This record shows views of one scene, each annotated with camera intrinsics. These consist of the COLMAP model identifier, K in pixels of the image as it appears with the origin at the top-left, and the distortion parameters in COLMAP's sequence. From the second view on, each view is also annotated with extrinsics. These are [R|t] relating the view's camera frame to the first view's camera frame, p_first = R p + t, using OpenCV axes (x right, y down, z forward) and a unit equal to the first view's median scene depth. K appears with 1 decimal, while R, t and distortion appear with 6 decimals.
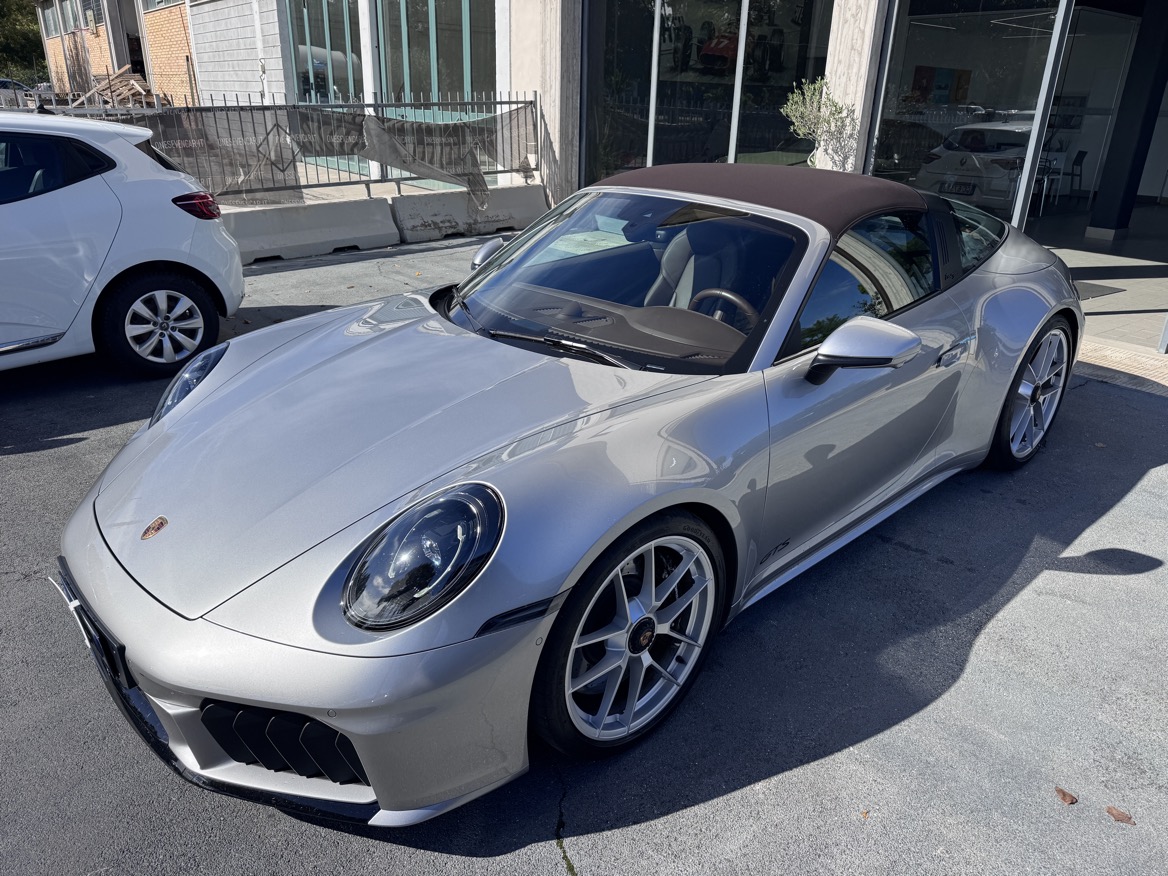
lens RADIAL K [[819.7, 0, 584.0], [0, 819.7, 438.0], [0, 0, 1]] dist [0.002435, -0.007676]
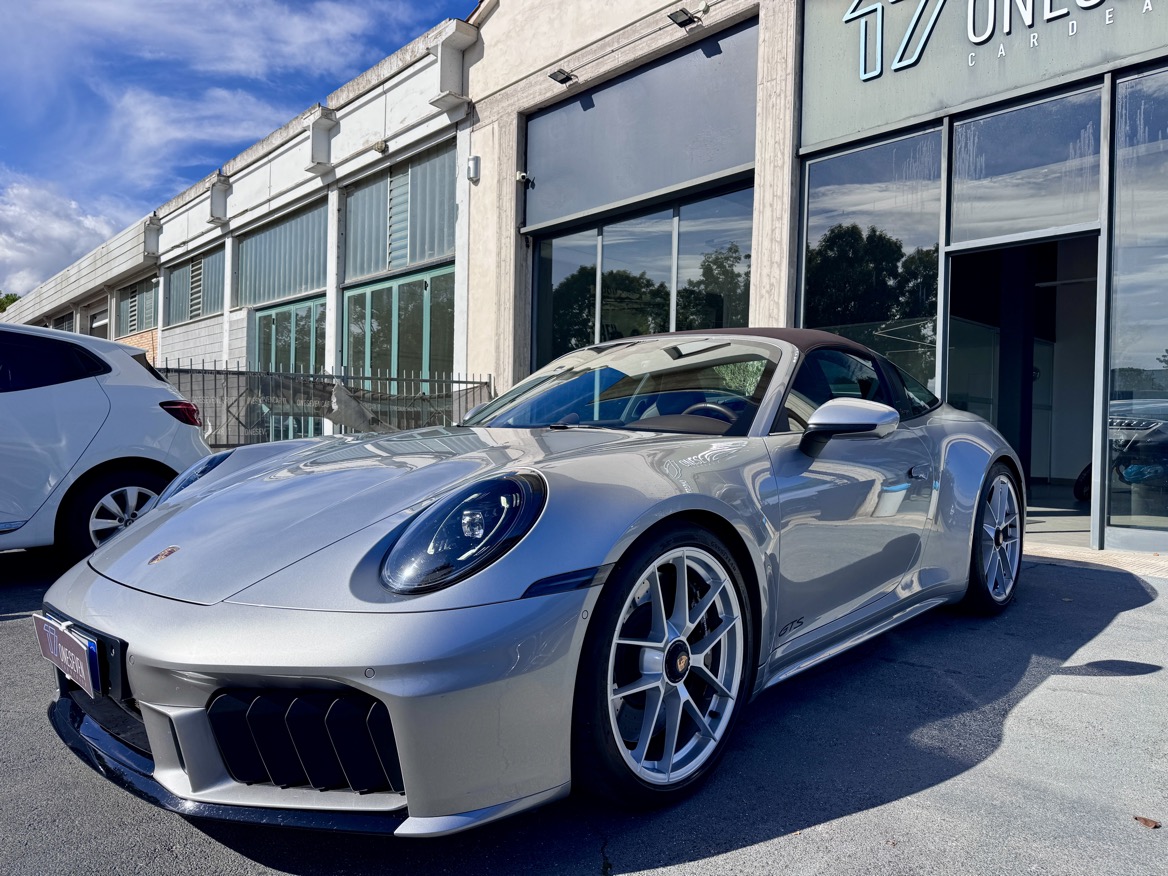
lens RADIAL K [[817.3, 0, 582.7], [0, 817.3, 459.2], [0, 0, 1]] dist [0.031100, -0.025849]
pose [[0.996402, -0.008262, 0.084353, -0.090532], [0.038486, 0.930823, -0.363438, 0.282169], [-0.075515, 0.365377, 0.927792, 0.029389]]
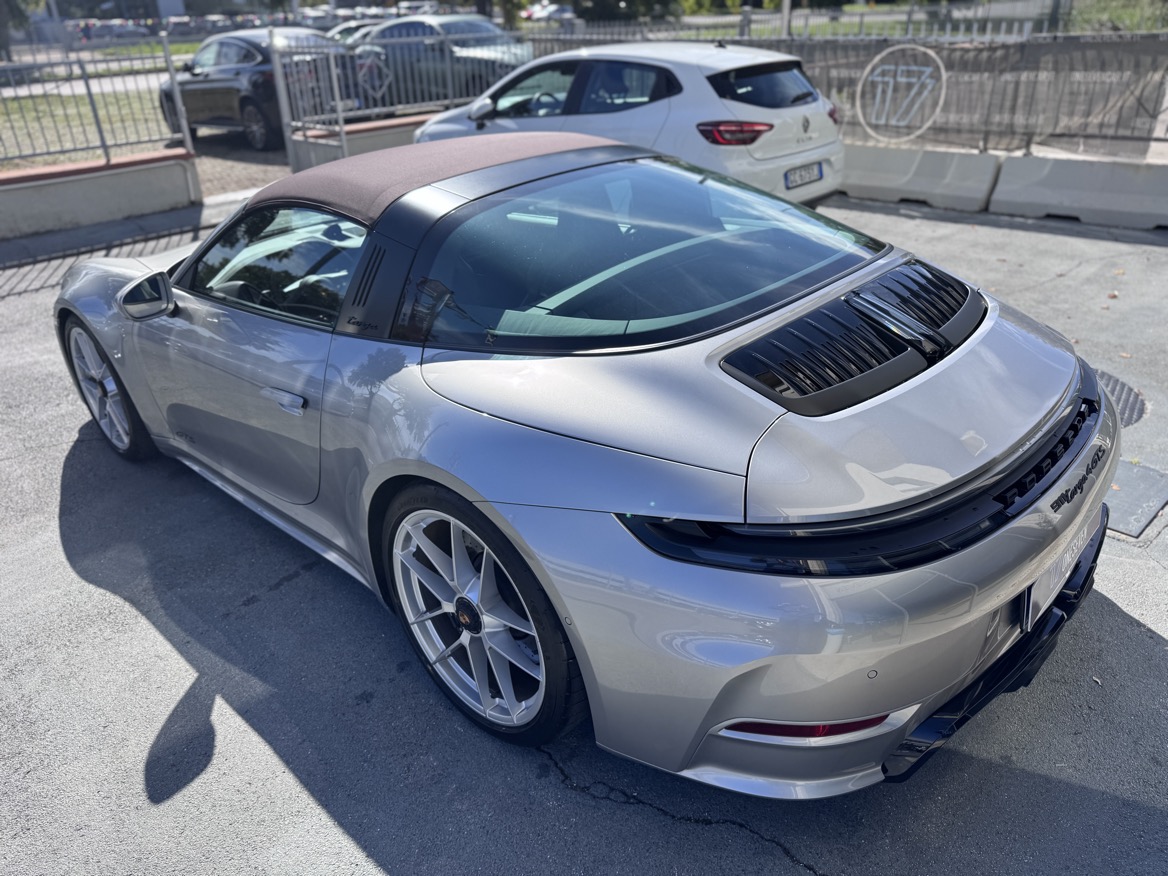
lens RADIAL K [[819.7, 0, 584.0], [0, 819.7, 438.0], [0, 0, 1]] dist [0.002435, -0.007676]
pose [[0.085343, 0.431040, -0.898288, 1.307471], [-0.354467, 0.855727, 0.376940, -0.496649], [0.931166, 0.286244, 0.225820, 1.203553]]
